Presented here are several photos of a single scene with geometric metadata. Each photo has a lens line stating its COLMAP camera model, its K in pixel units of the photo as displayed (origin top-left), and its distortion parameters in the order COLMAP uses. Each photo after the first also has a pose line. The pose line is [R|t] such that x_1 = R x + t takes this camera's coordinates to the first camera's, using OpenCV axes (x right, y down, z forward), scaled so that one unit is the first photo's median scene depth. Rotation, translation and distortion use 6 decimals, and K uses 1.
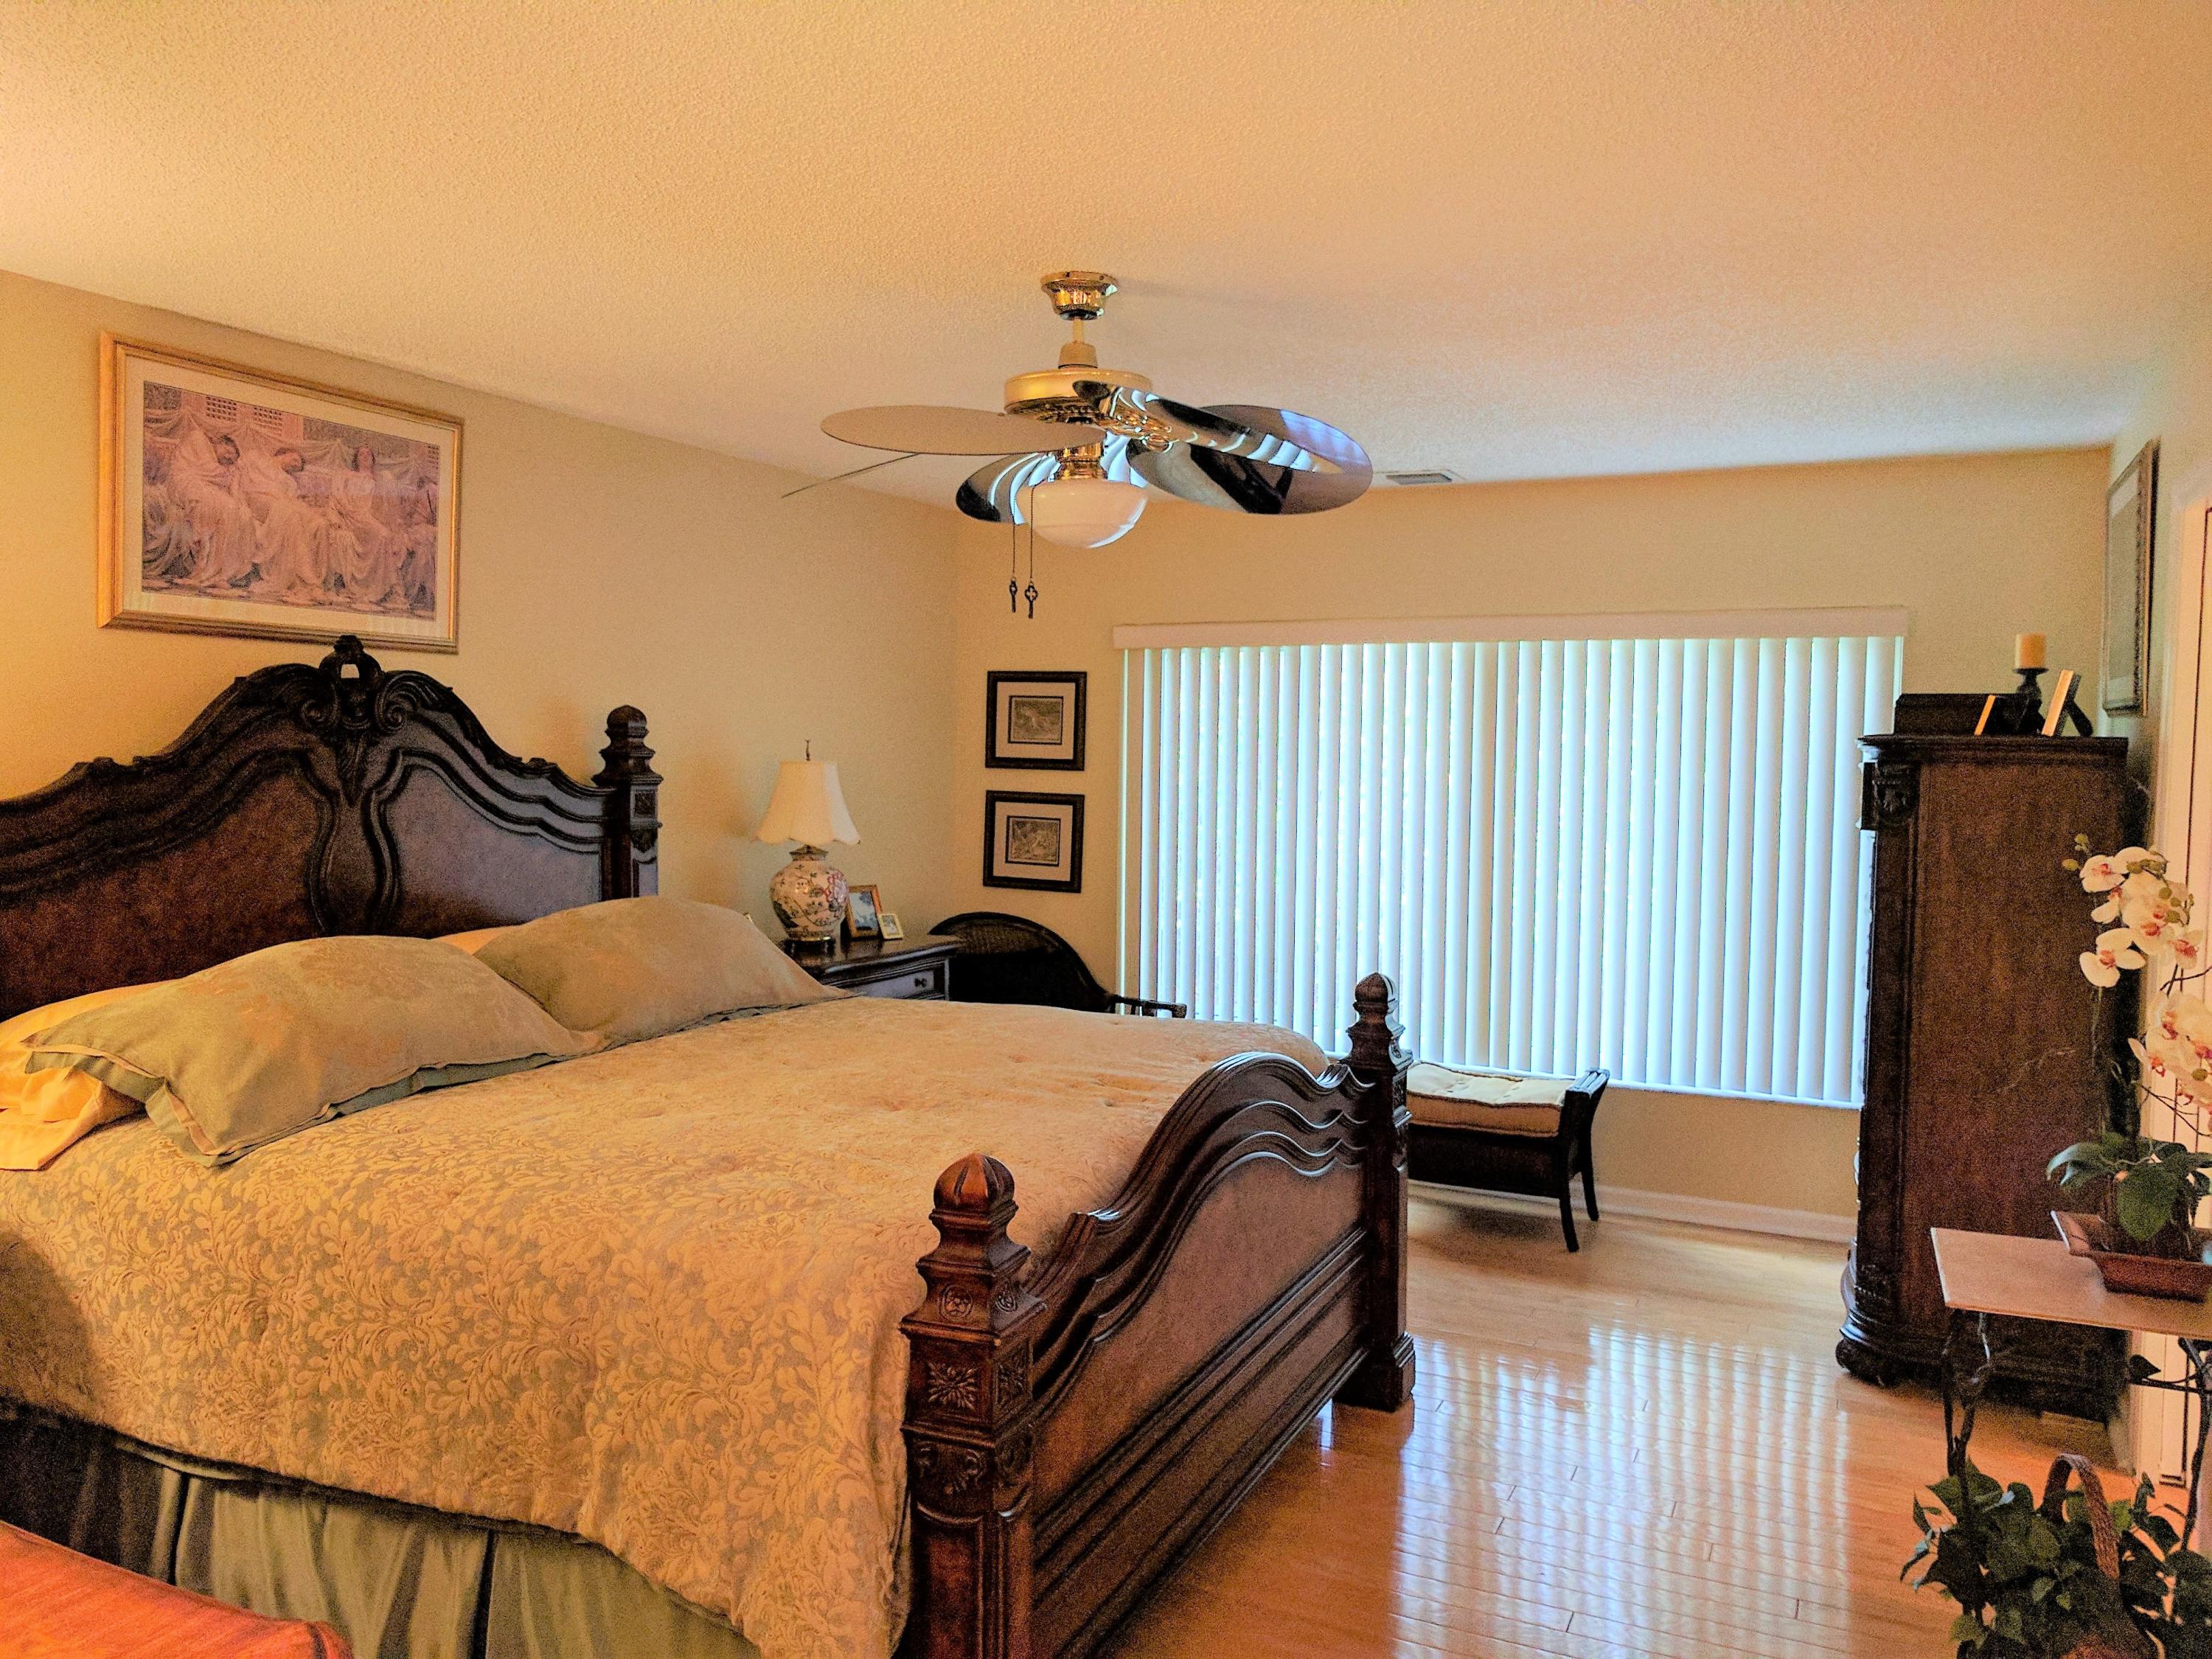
lens RADIAL K [[1672.4, 0, 1106.8], [0, 1672.4, 824.2], [0, 0, 1]] dist [0.012592, 0.008141]
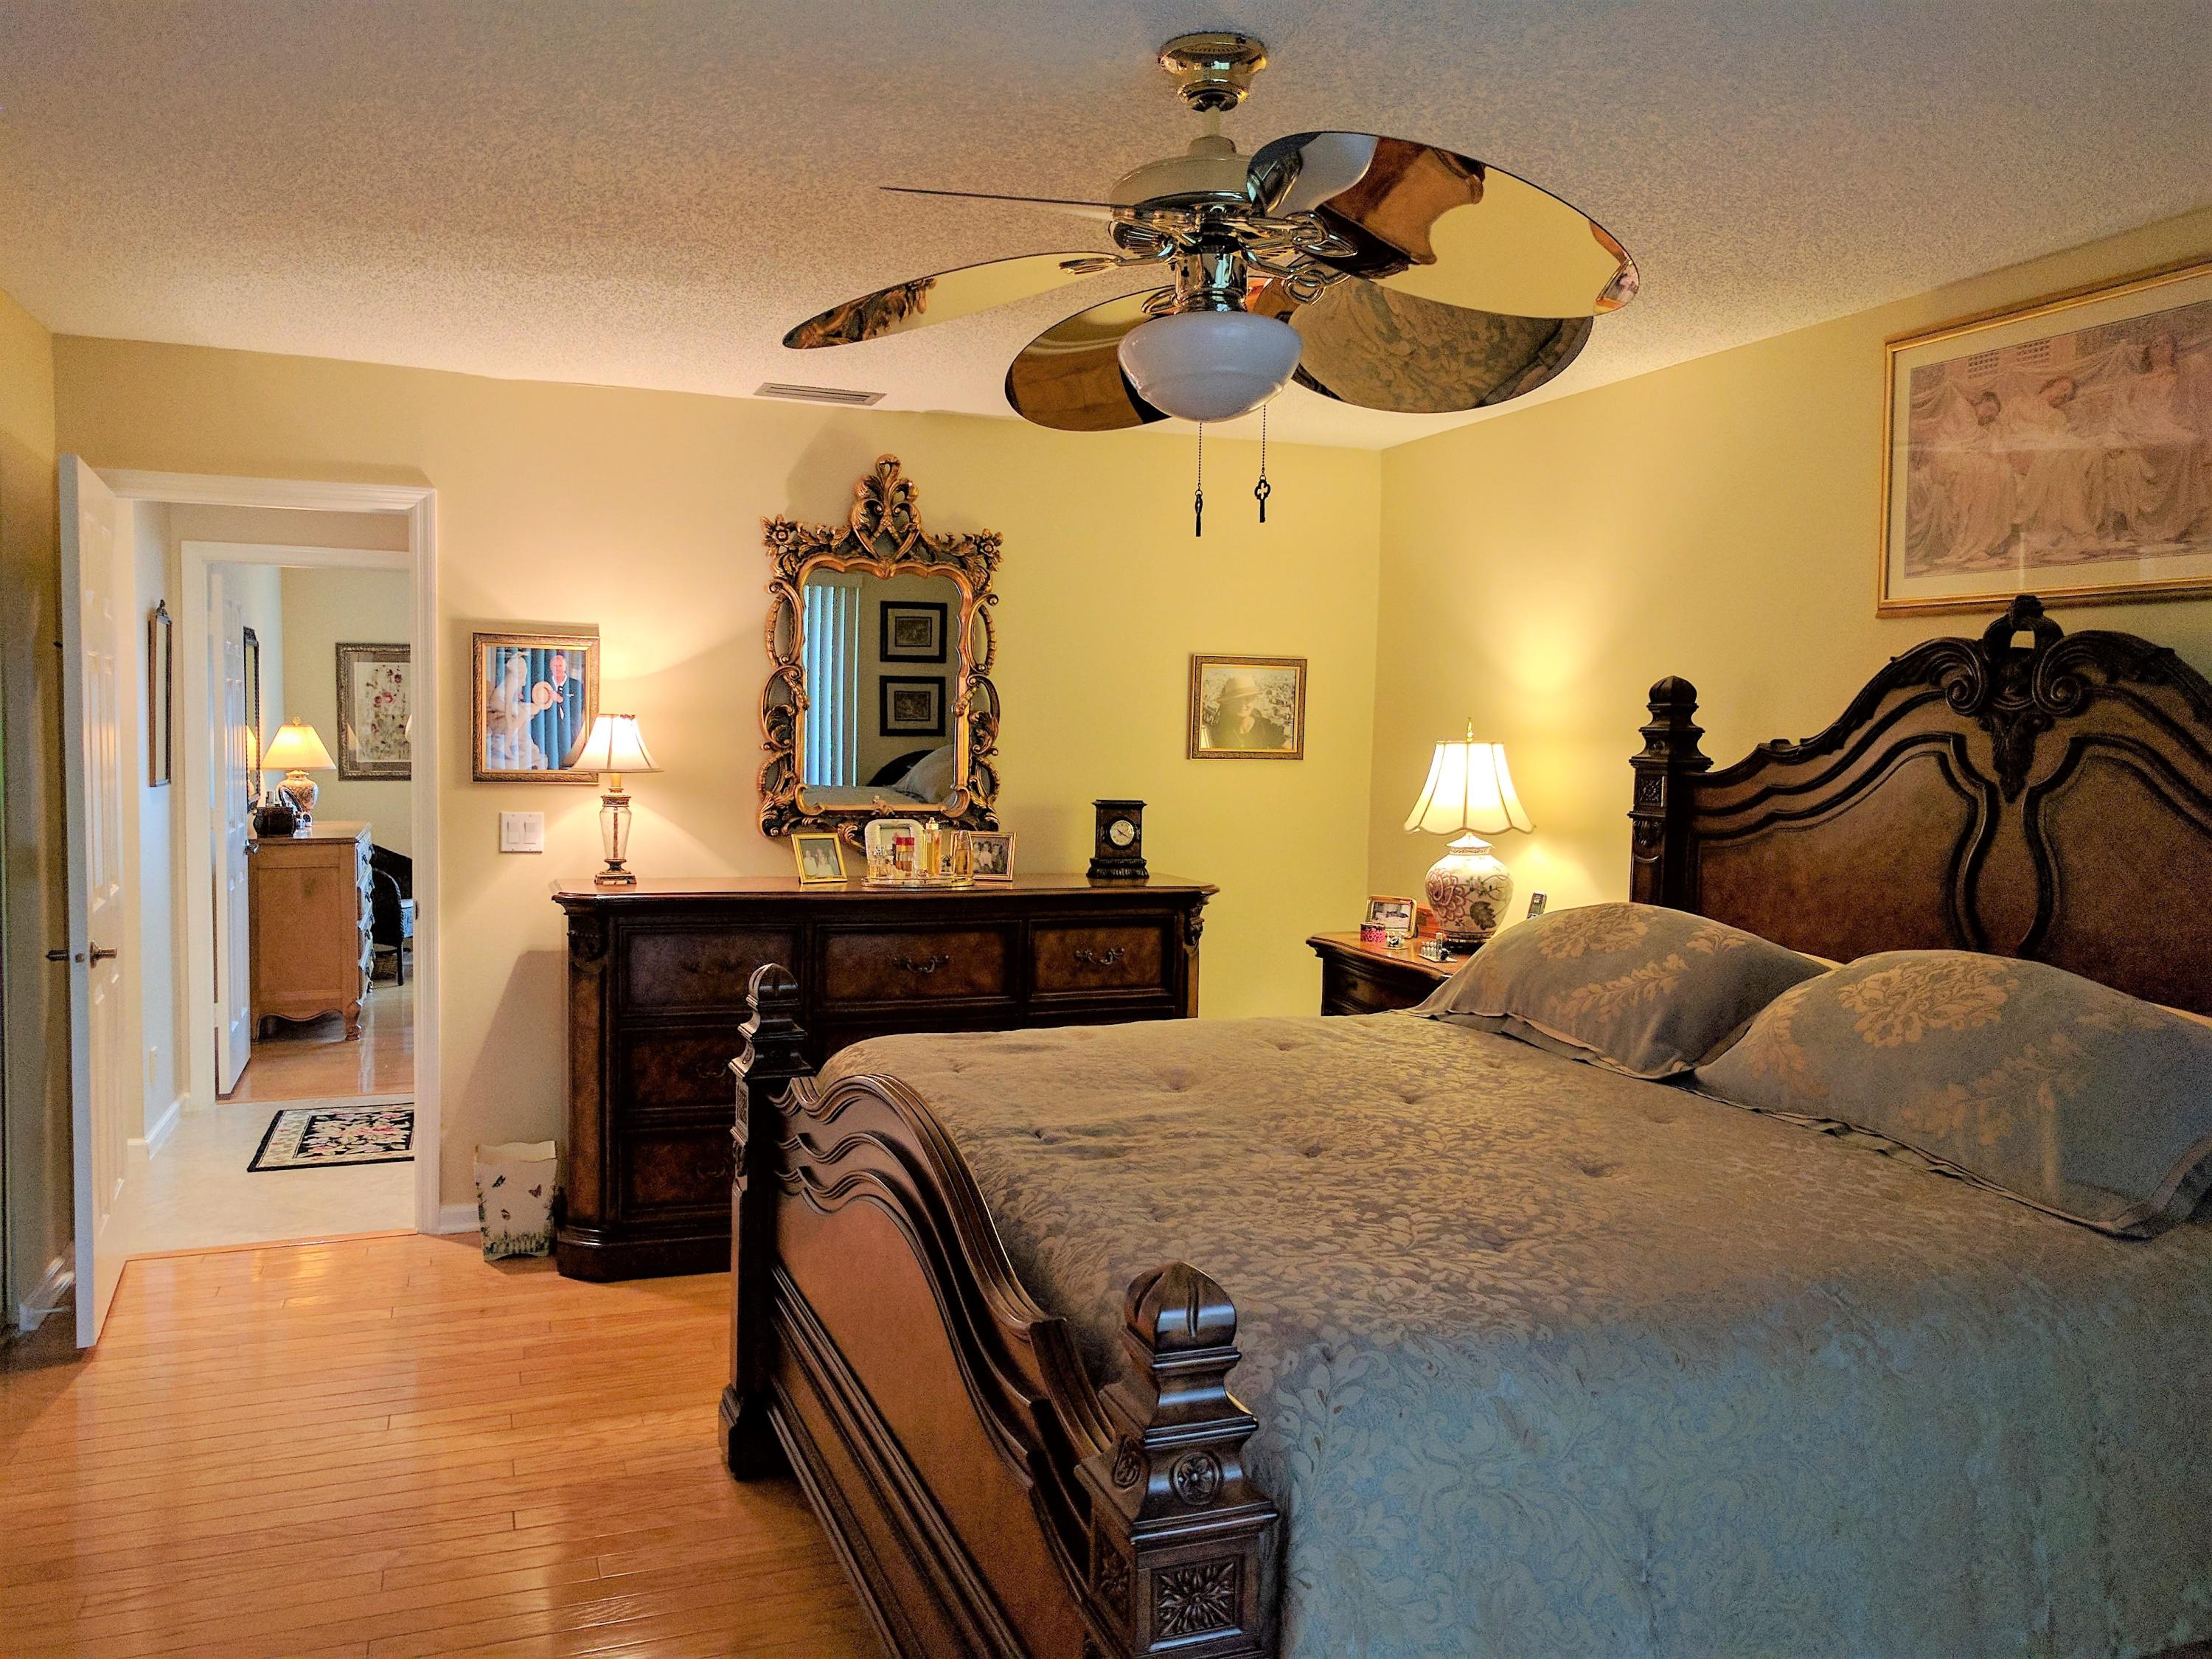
lens RADIAL K [[1672.4, 0, 1104.5], [0, 1672.4, 826.5], [0, 0, 1]] dist [0.012592, 0.008141]
pose [[-0.693023, 0.020613, -0.720621, 0.453664], [-0.062952, 0.994043, 0.088975, -0.045753], [0.718162, 0.107026, -0.687596, 1.260750]]
